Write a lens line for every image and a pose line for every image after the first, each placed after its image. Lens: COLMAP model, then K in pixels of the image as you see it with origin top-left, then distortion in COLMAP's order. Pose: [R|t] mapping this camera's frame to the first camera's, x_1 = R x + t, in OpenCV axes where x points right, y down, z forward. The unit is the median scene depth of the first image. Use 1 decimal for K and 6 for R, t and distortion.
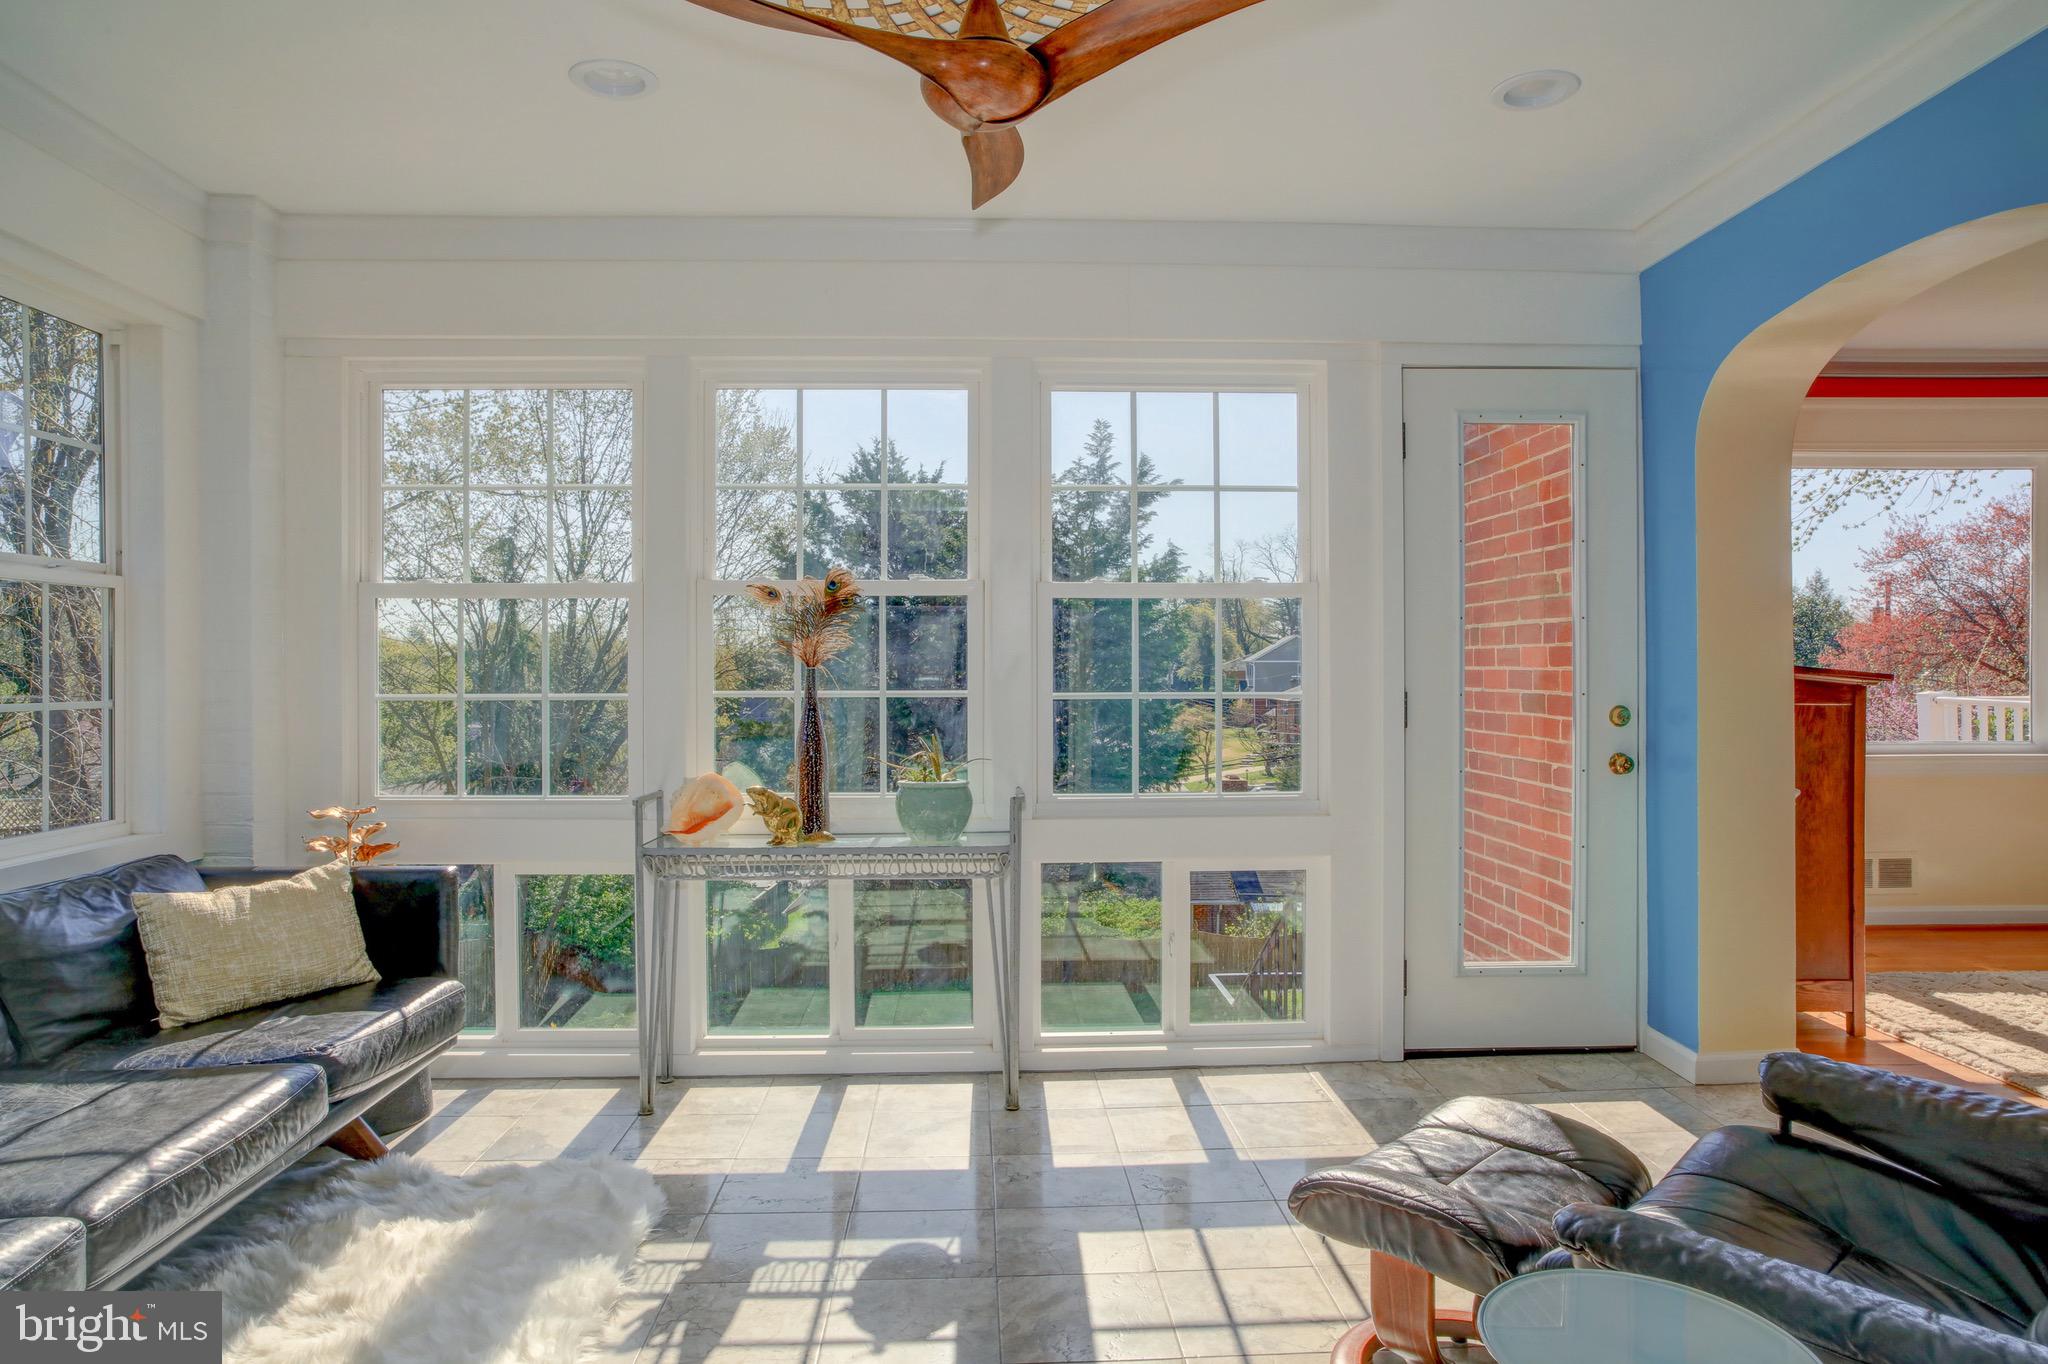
lens RADIAL K [[1251.7, 0, 1030.3], [0, 1251.7, 671.2], [0, 0, 1]] dist [-0.090800, 0.077044]
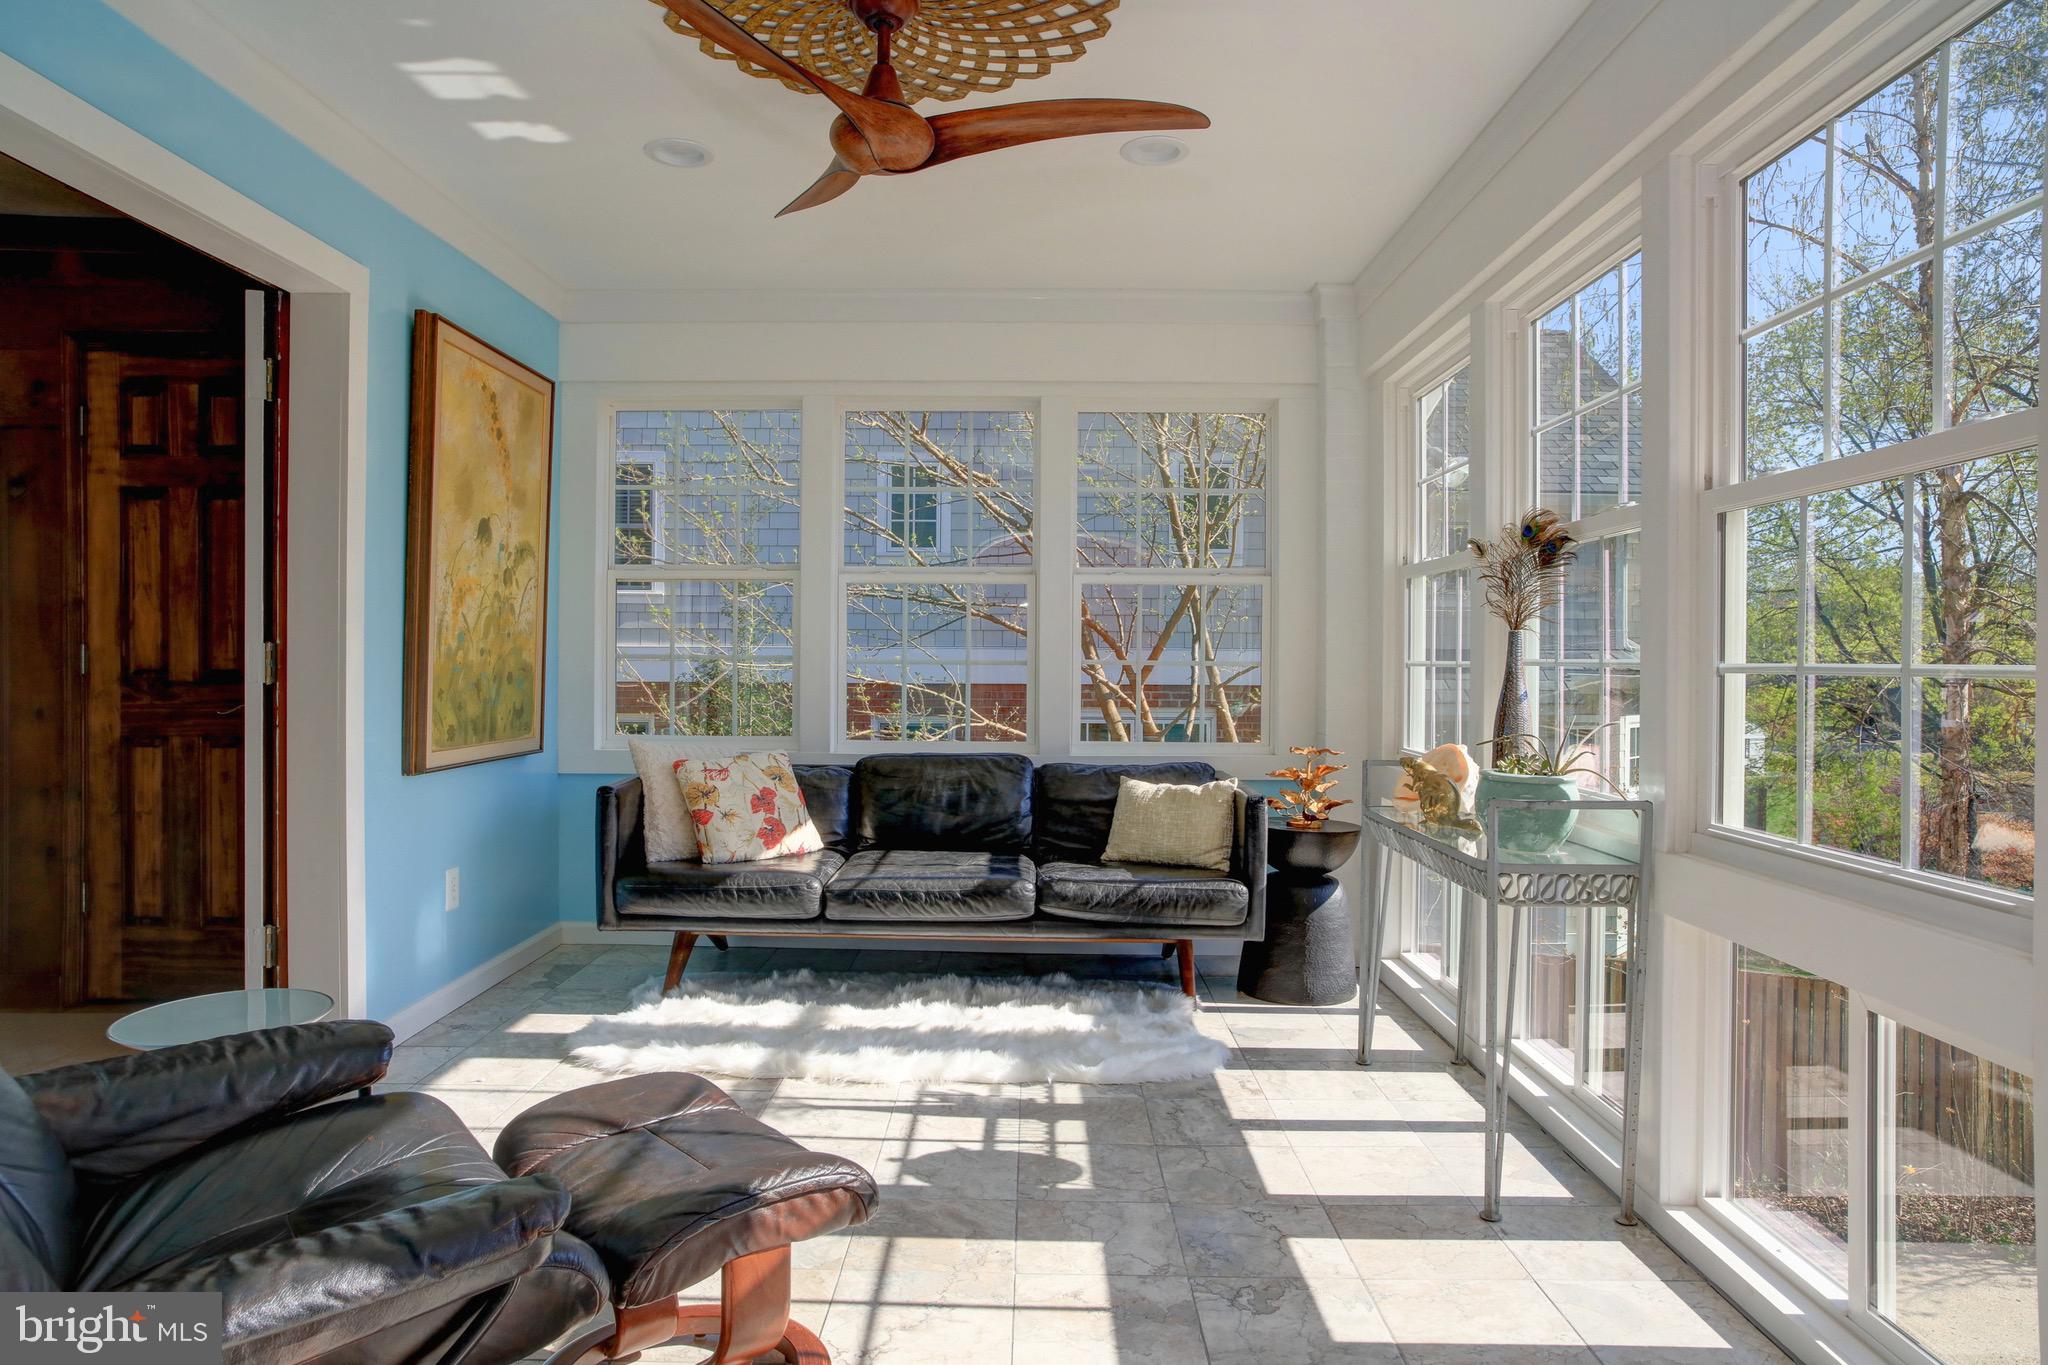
lens RADIAL K [[1251.7, 0, 1030.3], [0, 1251.7, 671.7], [0, 0, 1]] dist [-0.090800, 0.077044]
pose [[-0.059058, 0.006819, -0.998231, 0.795614], [-0.009995, 0.999923, 0.007422, 0.028642], [0.998204, 0.010415, -0.058986, 0.848687]]
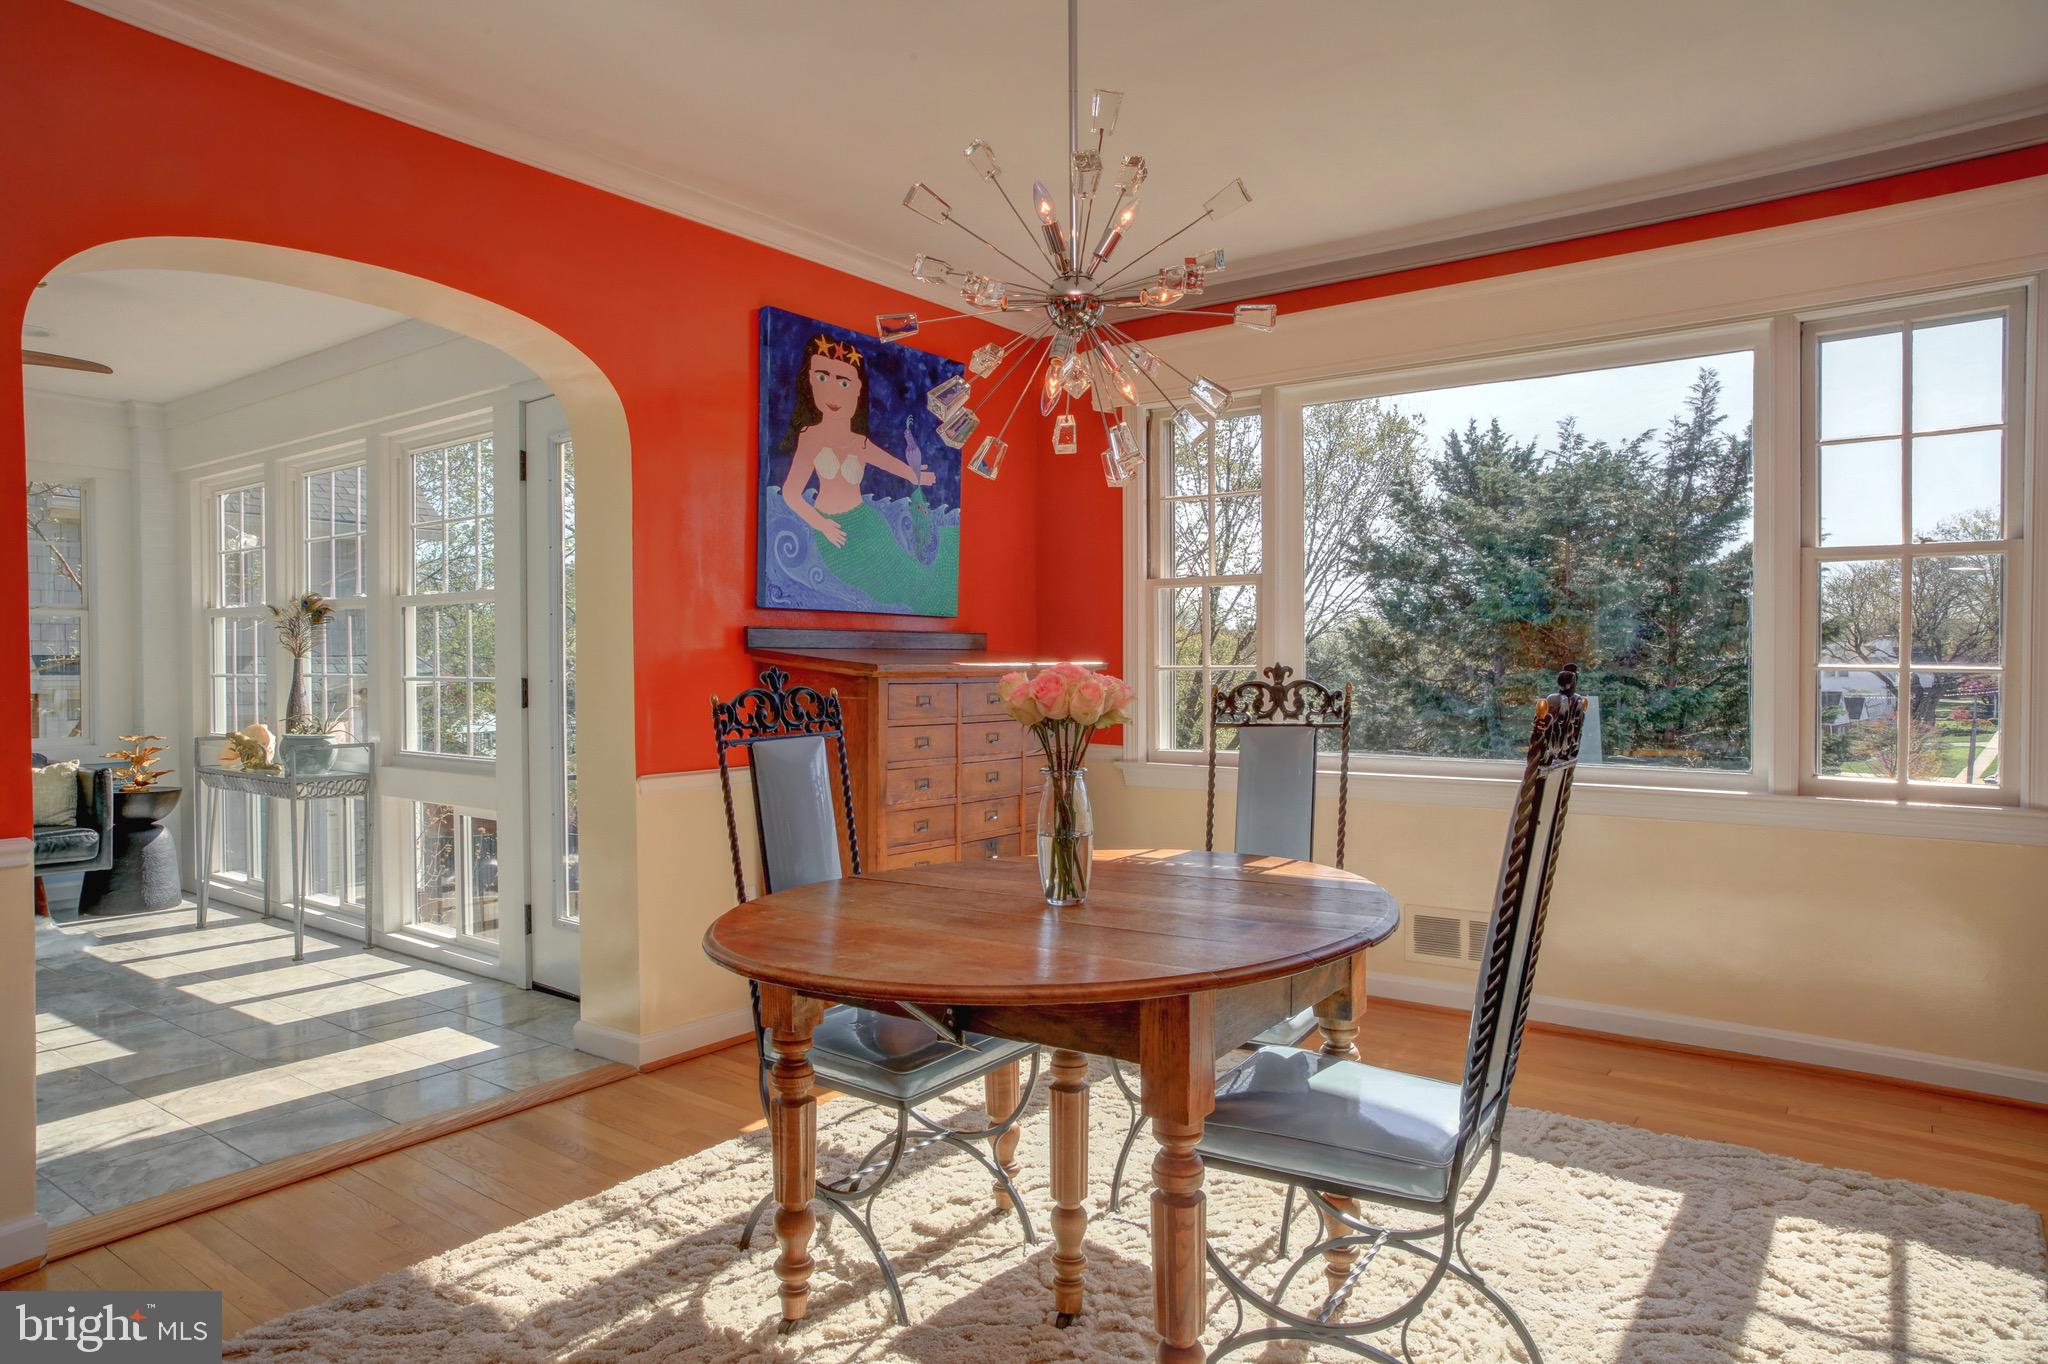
lens RADIAL K [[1251.7, 0, 1030.3], [0, 1251.7, 671.2], [0, 0, 1]] dist [-0.090800, 0.077044]
pose [[0.770081, 0.000648, -0.637946, 1.710803], [0.002312, 0.999990, 0.003807, 0.013932], [0.637943, -0.004406, 0.770071, 0.497174]]
